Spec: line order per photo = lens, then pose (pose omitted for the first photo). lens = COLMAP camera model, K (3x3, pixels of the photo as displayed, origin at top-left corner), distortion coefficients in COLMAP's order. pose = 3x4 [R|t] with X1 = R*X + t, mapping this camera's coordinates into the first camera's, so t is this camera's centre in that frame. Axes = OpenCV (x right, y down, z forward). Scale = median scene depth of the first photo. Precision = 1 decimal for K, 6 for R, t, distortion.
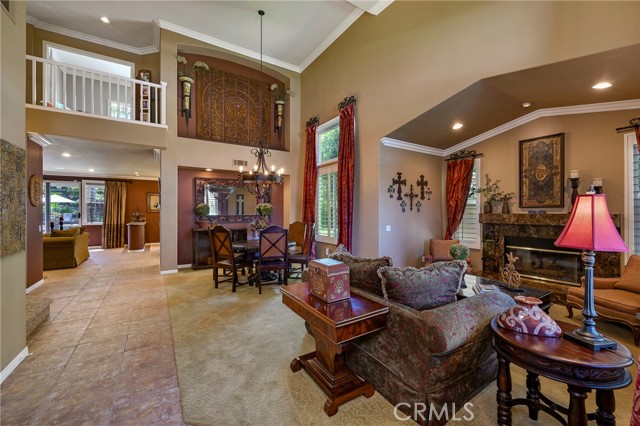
lens RADIAL K [[259.5, 0, 320.9], [0, 259.5, 209.8], [0, 0, 1]] dist [-0.004198, 0.000615]
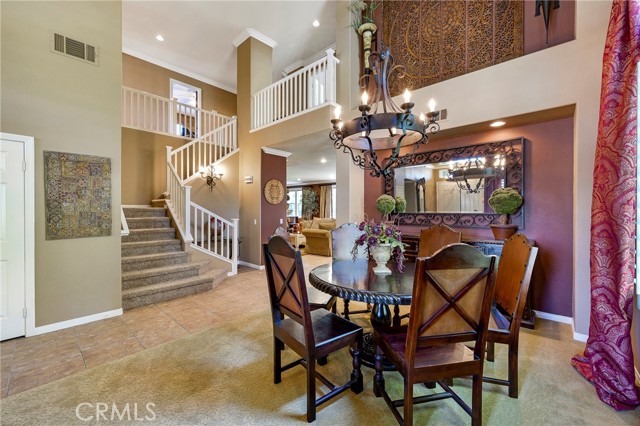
lens RADIAL K [[259.5, 0, 315.4], [0, 259.5, 211.5], [0, 0, 1]] dist [-0.004198, 0.000615]
pose [[0.271616, -0.000985, -0.962405, 0.223717], [-0.002401, 0.999996, -0.001701, 0.029358], [0.962403, 0.002773, 0.271612, 0.971330]]
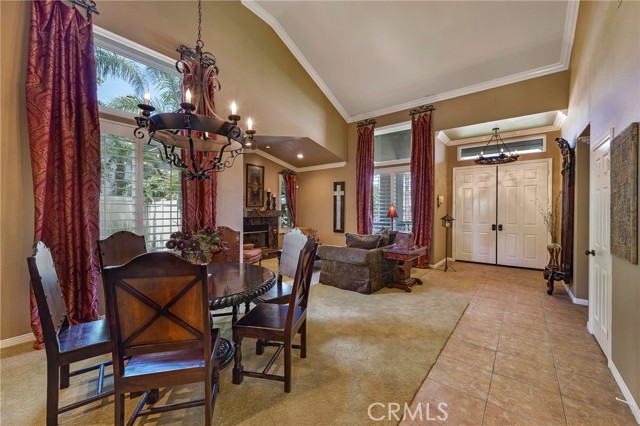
lens RADIAL K [[259.5, 0, 323.2], [0, 259.5, 213.0], [0, 0, 1]] dist [-0.004198, 0.000615]
pose [[-0.338042, -0.014221, 0.941023, -0.911463], [0.003569, 0.999859, 0.016392, 0.003508], [-0.941124, 0.008900, -0.337944, 1.218522]]
